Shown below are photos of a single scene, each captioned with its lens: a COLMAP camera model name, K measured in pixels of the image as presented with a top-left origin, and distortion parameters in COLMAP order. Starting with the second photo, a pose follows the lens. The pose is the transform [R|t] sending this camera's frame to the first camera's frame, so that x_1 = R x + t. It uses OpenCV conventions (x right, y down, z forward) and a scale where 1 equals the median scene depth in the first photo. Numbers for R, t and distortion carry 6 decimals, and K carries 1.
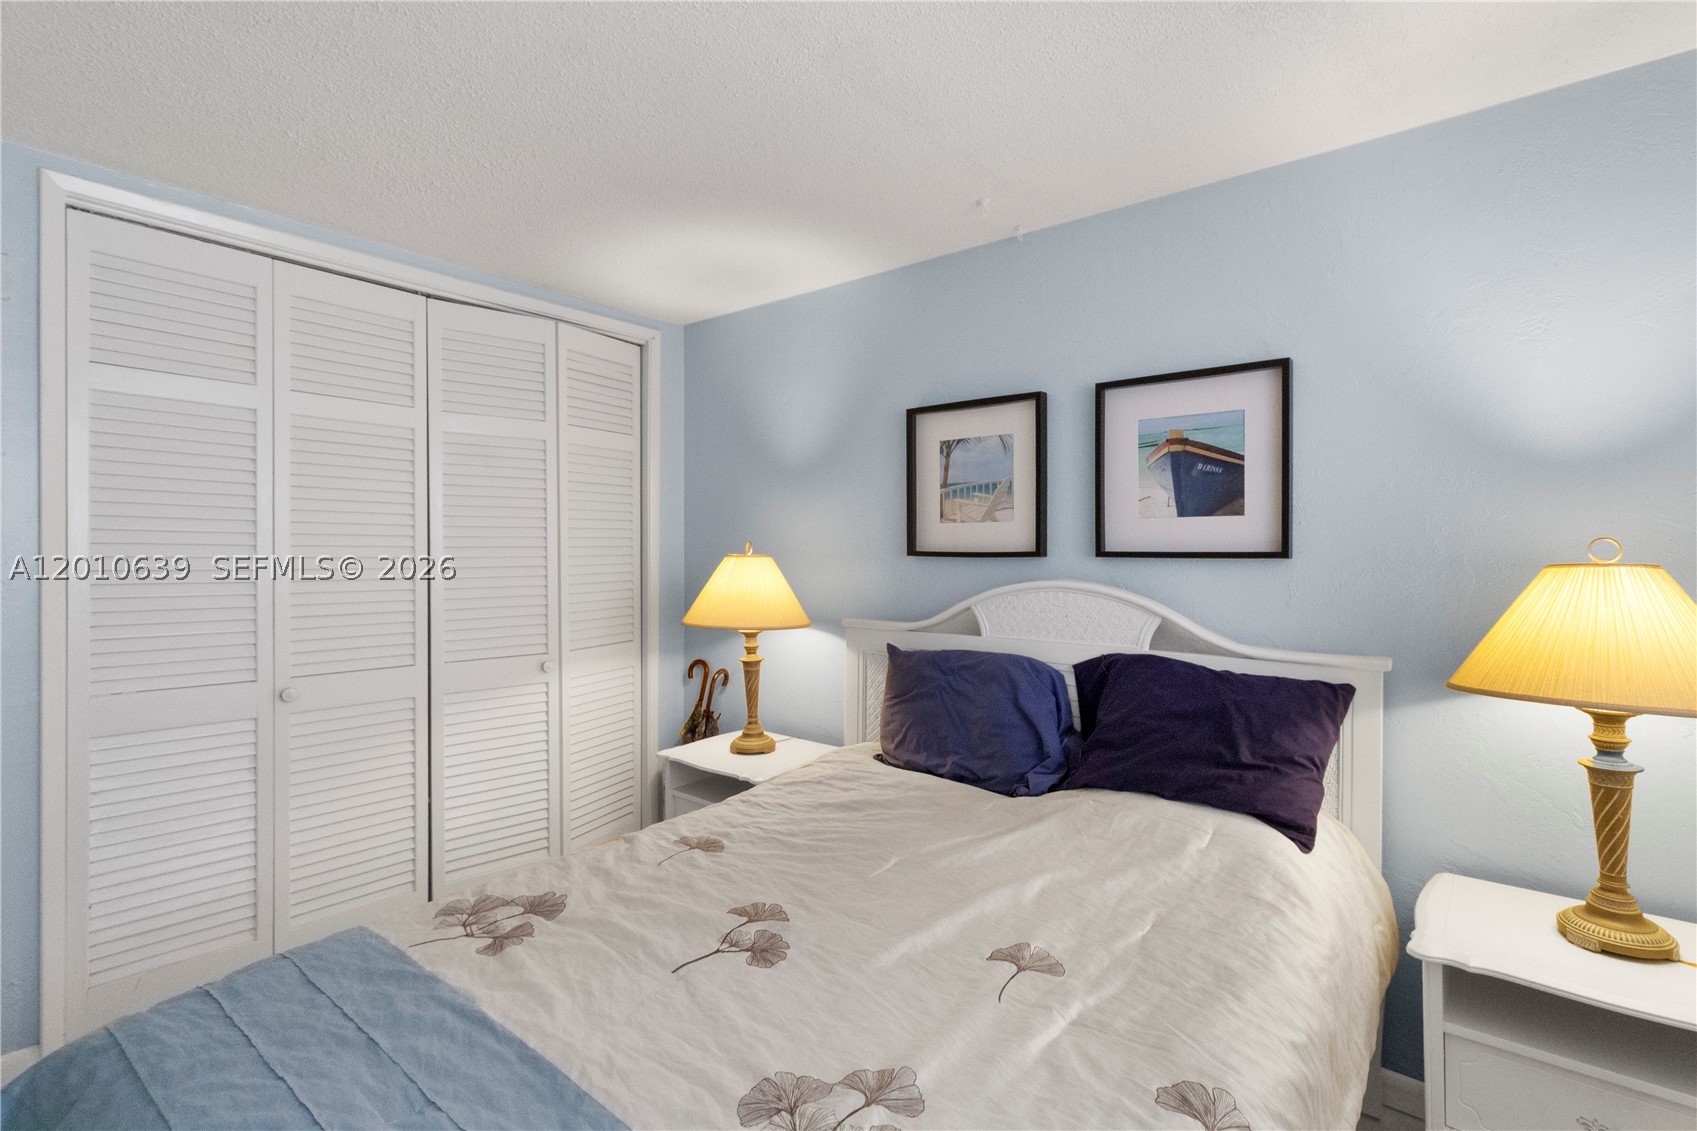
lens RADIAL K [[783.7, 0, 849.2], [0, 783.7, 555.5], [0, 0, 1]] dist [-0.000177, -0.000119]
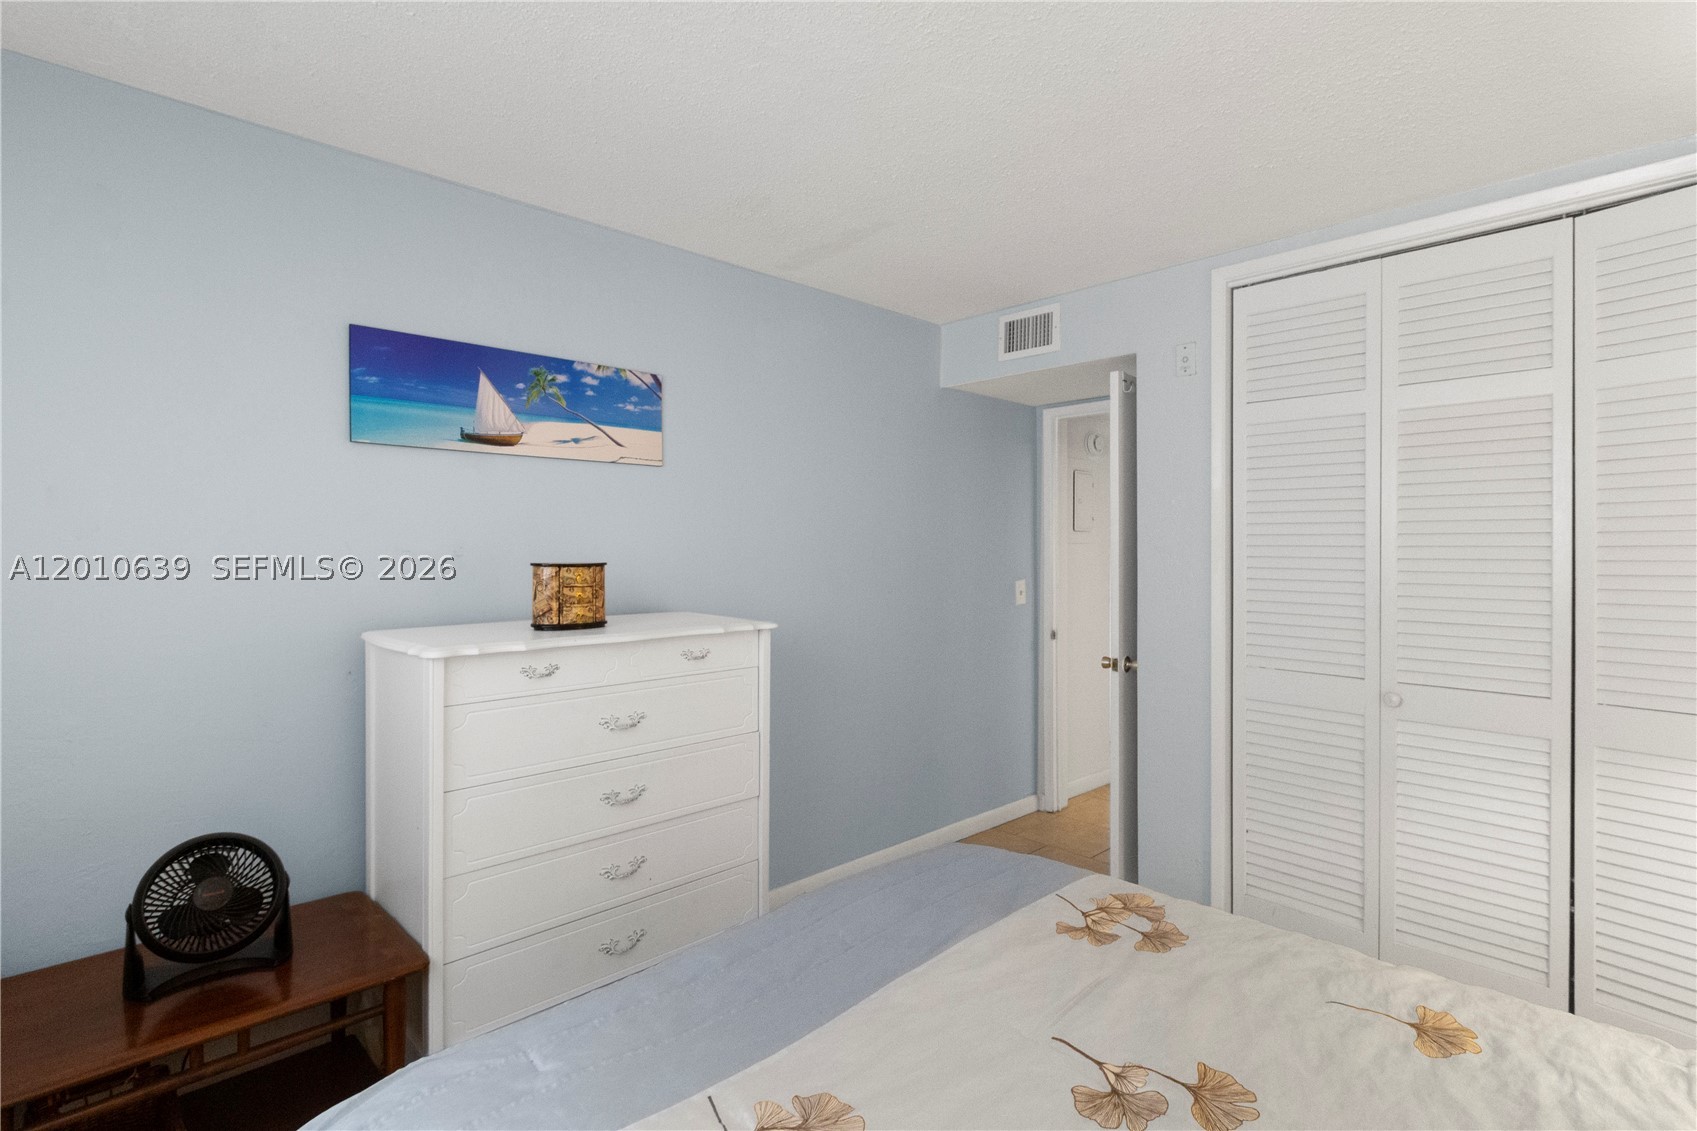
lens RADIAL K [[789.1, 0, 849.5], [0, 789.1, 561.7], [0, 0, 1]] dist [0.001491, -0.000249]
pose [[-0.098554, 0.010475, -0.995077, 0.460534], [-0.006297, 0.999918, 0.011149, -0.001131], [0.995112, 0.007365, -0.098480, 0.599727]]
